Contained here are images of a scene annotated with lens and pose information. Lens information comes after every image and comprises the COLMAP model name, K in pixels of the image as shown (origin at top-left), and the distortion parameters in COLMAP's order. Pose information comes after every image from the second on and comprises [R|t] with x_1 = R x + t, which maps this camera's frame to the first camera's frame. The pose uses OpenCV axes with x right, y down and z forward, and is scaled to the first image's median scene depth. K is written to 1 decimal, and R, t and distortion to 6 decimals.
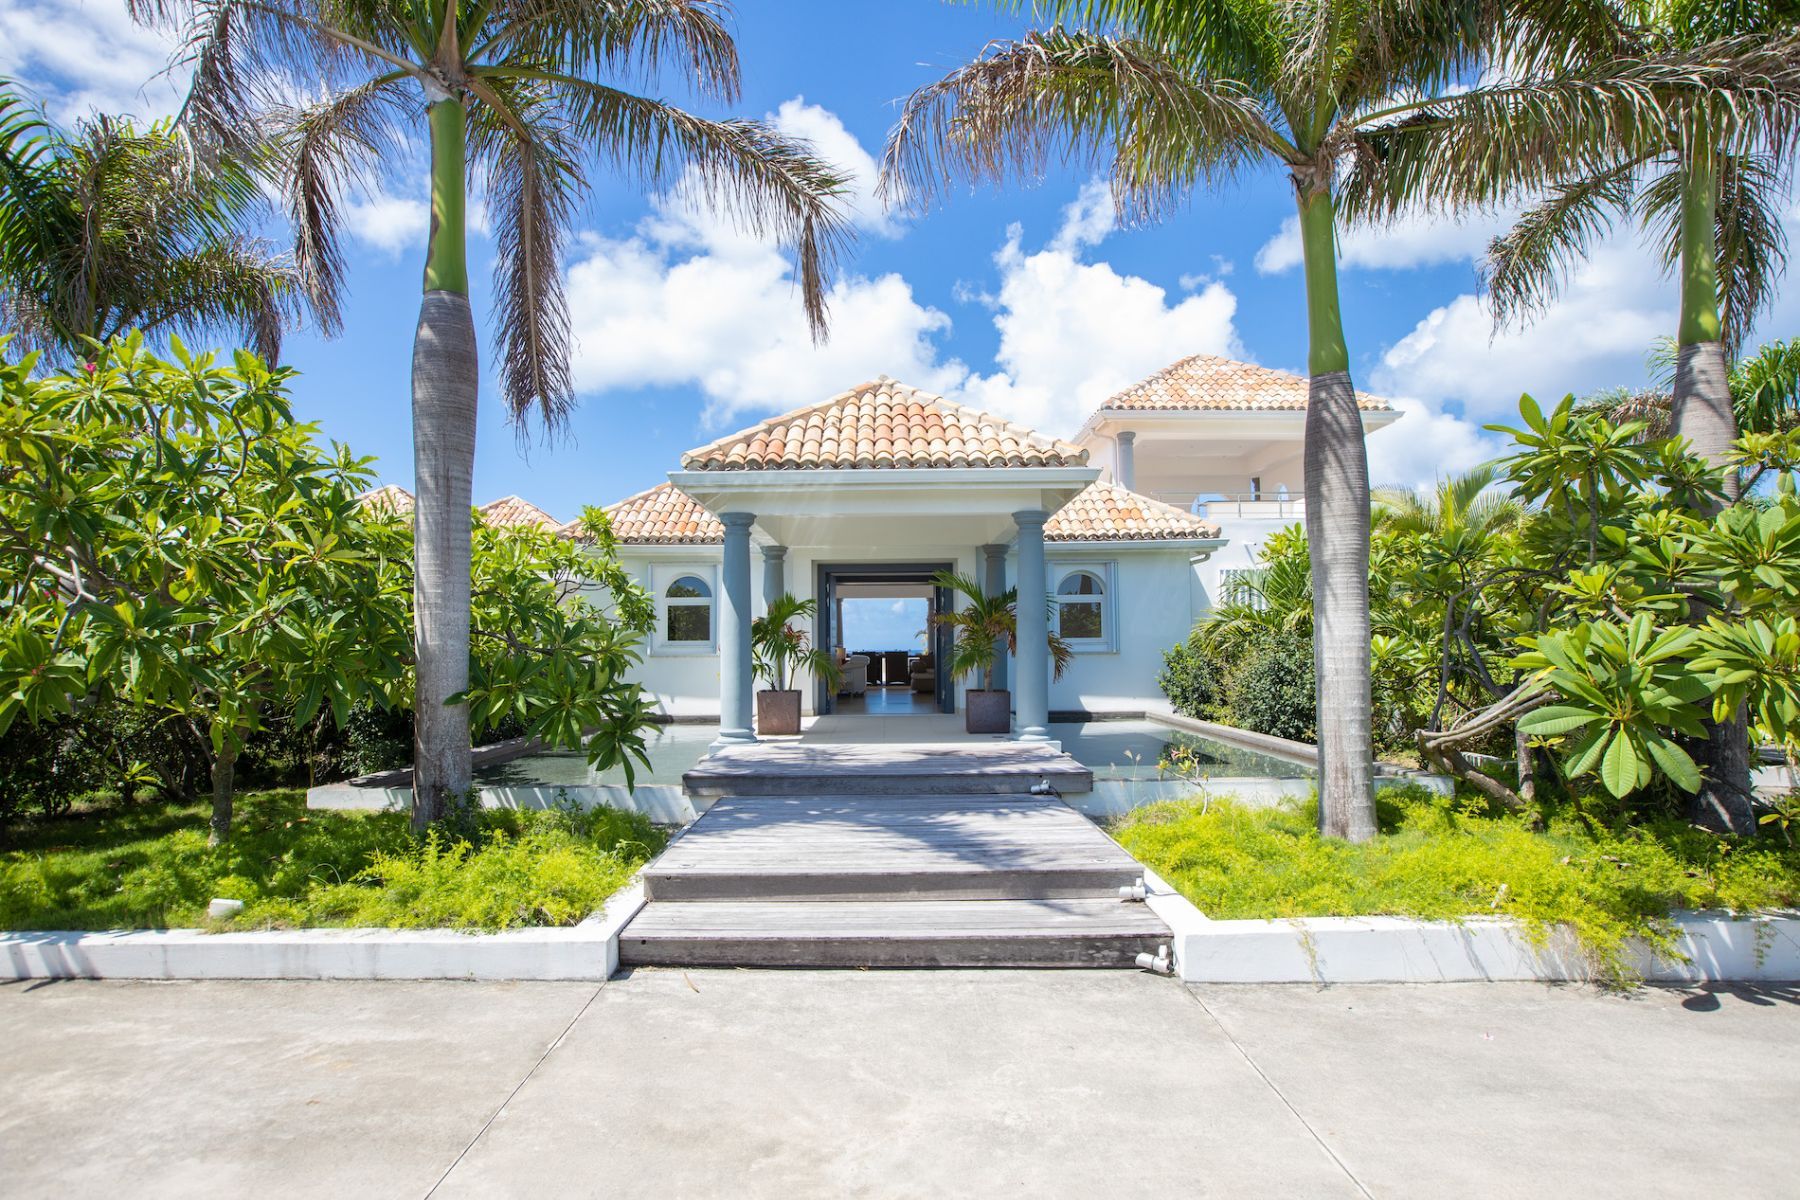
lens RADIAL K [[934.0, 0, 897.9], [0, 934.0, 644.4], [0, 0, 1]] dist [0.000011, -0.000003]
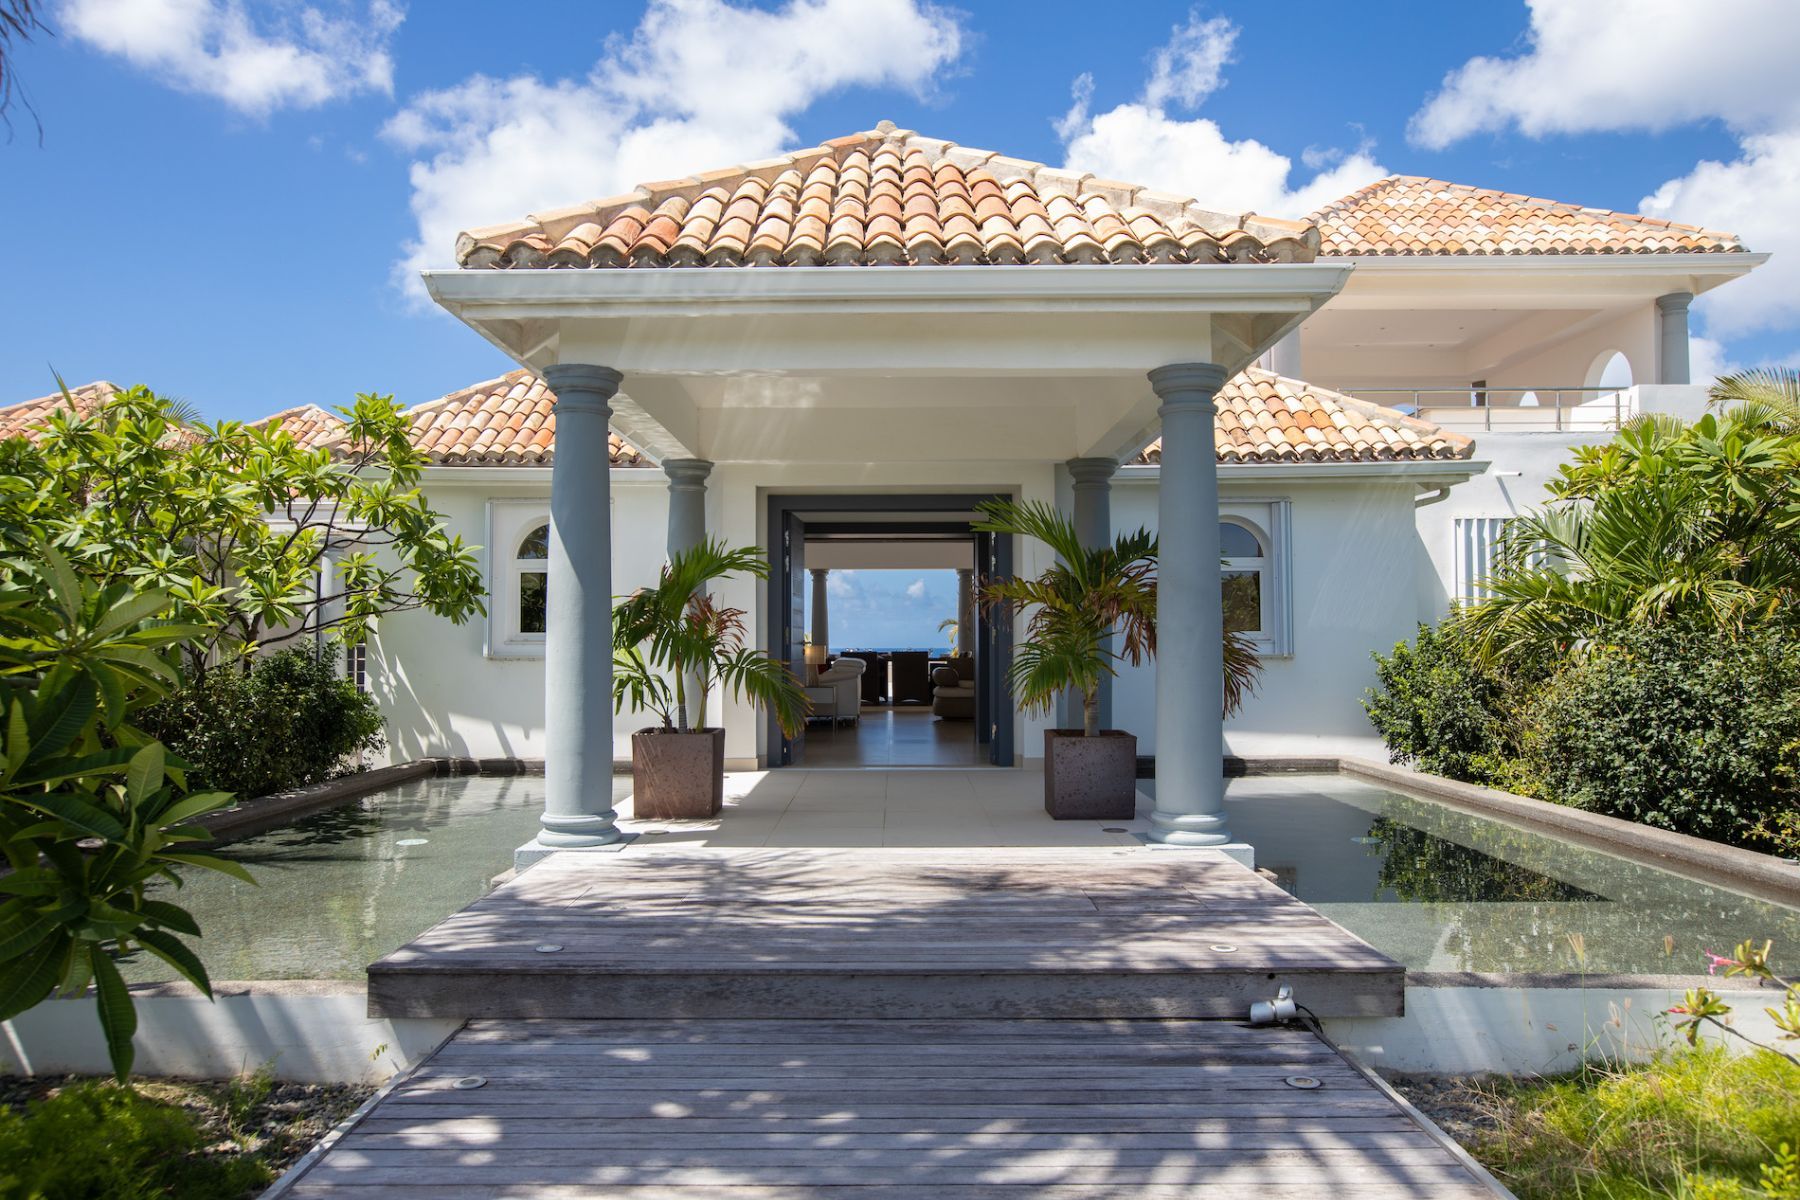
lens RADIAL K [[1278.0, 0, 900.0], [0, 1278.0, 600.0], [0, 0, 1]] dist [0.070840, -0.000409]
pose [[0.999939, 0.005214, -0.009749, 0.000015], [-0.005523, 0.999474, -0.031966, 0.000322], [0.009577, 0.032018, 0.999441, 0.231012]]
